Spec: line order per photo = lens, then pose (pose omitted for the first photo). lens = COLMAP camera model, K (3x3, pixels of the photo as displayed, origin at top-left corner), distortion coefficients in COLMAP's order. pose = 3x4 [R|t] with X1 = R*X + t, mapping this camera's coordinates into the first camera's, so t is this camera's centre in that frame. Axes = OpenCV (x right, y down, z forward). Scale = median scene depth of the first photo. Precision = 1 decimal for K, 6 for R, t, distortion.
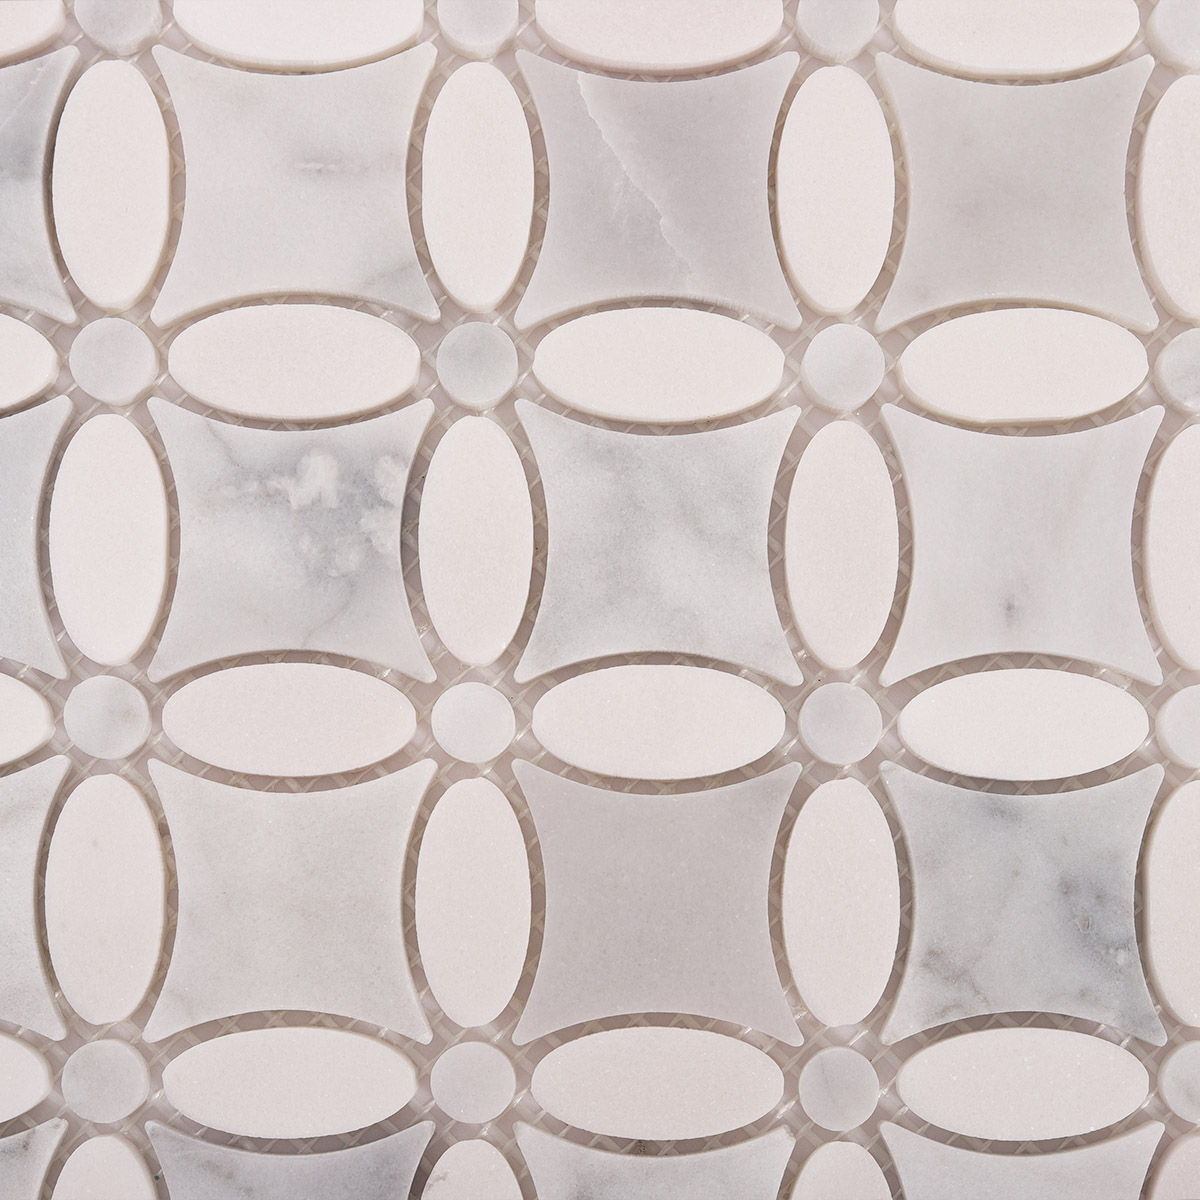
lens RADIAL K [[3110.4, 0, 600.0], [0, 3110.4, 600.0], [0, 0, 1]] dist [-0.131386, -0.295363]
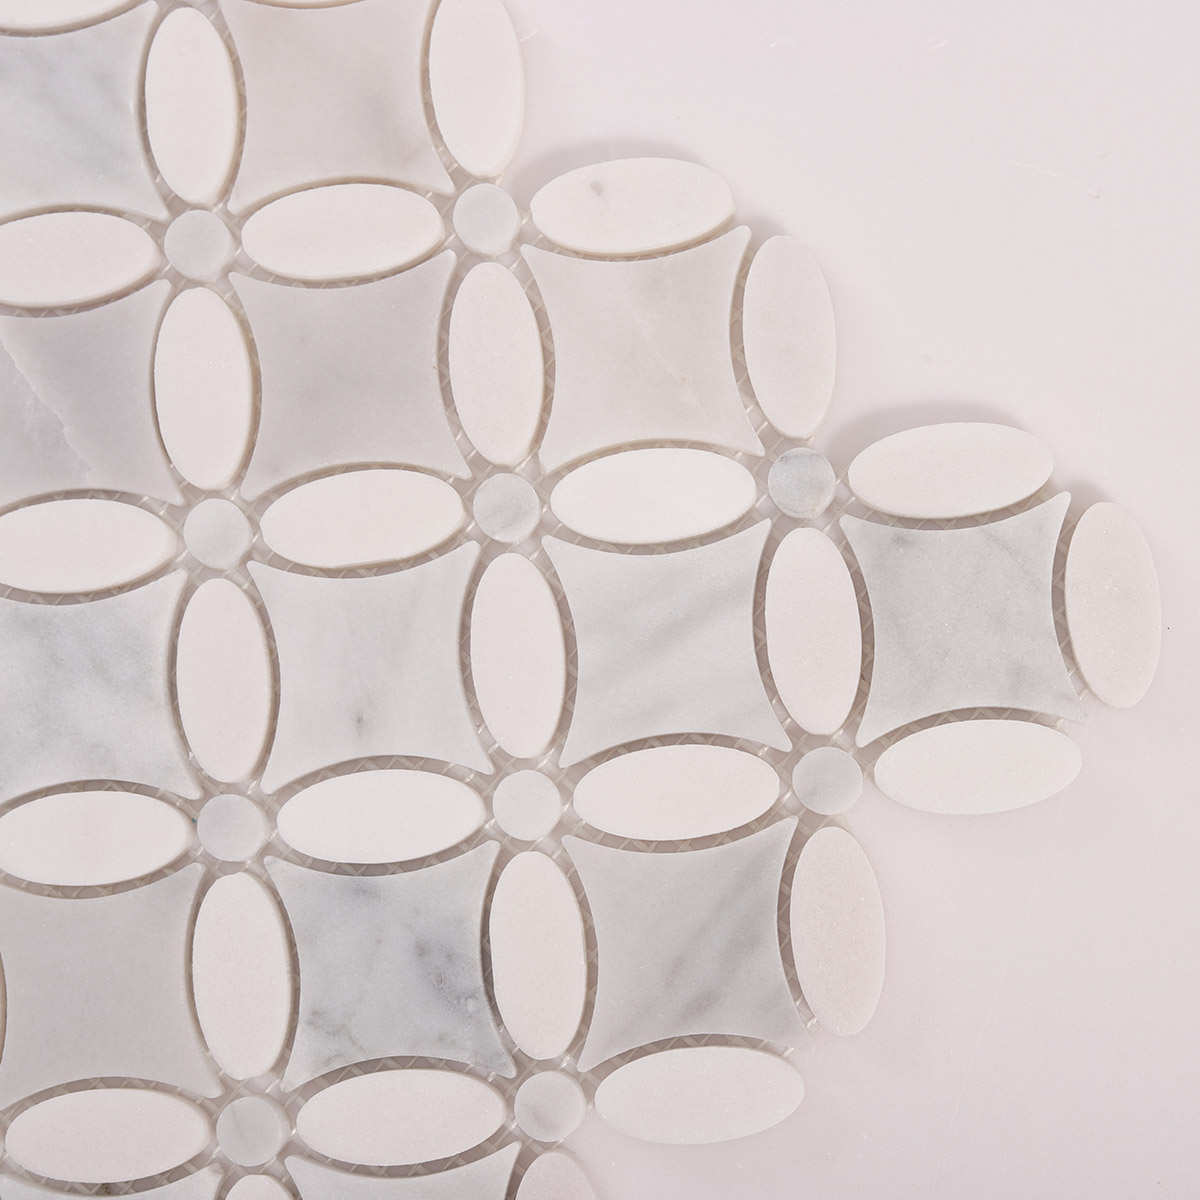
lens RADIAL K [[2596.1, 0, 600.0], [0, 2596.1, 600.0], [0, 0, 1]] dist [-0.106186, 0.003369]
pose [[0.991833, -0.090935, -0.089427, 0.316412], [0.087858, 0.995416, -0.037778, 0.002032], [0.092453, 0.029612, 0.995277, 0.006882]]
